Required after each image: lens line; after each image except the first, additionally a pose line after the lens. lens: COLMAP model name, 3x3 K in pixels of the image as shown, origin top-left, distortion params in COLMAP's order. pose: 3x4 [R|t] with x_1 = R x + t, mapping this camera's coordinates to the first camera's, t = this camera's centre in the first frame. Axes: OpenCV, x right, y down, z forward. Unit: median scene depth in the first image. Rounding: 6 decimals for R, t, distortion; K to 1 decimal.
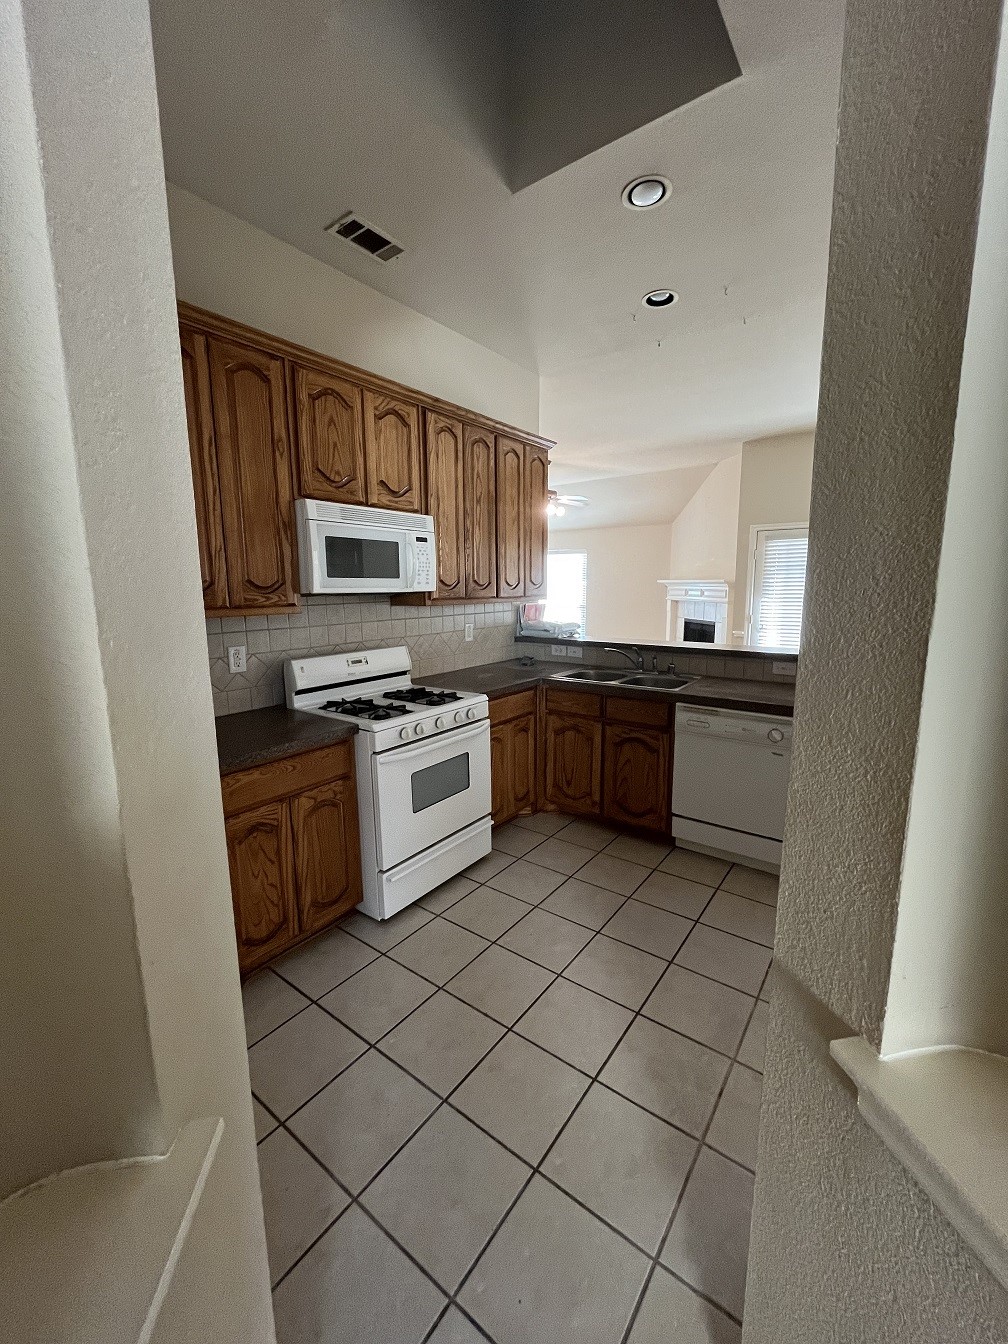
lens RADIAL K [[539.3, 0, 503.5], [0, 539.3, 674.1], [0, 0, 1]] dist [-0.001485, 0.000026]
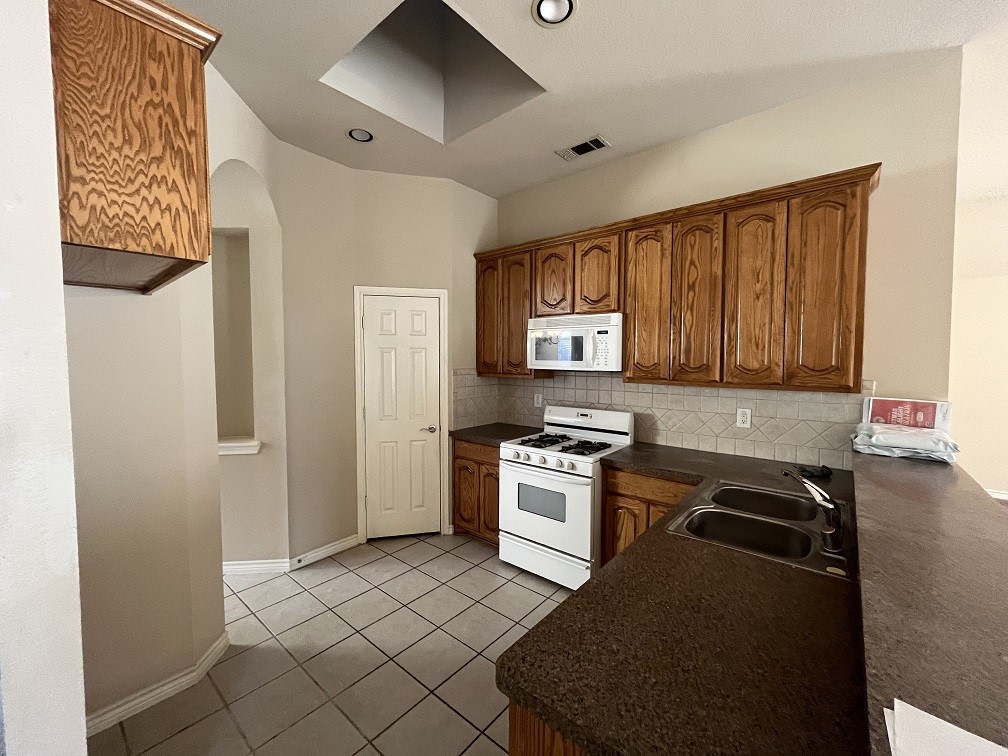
lens RADIAL K [[404.5, 0, 509.4], [0, 404.5, 378.1], [0, 0, 1]] dist [-0.001485, 0.000026]
pose [[-0.041319, 0.061352, -0.997261, 0.890526], [-0.165498, 0.983905, 0.067388, -0.173306], [0.985344, 0.167829, -0.030500, 0.850072]]
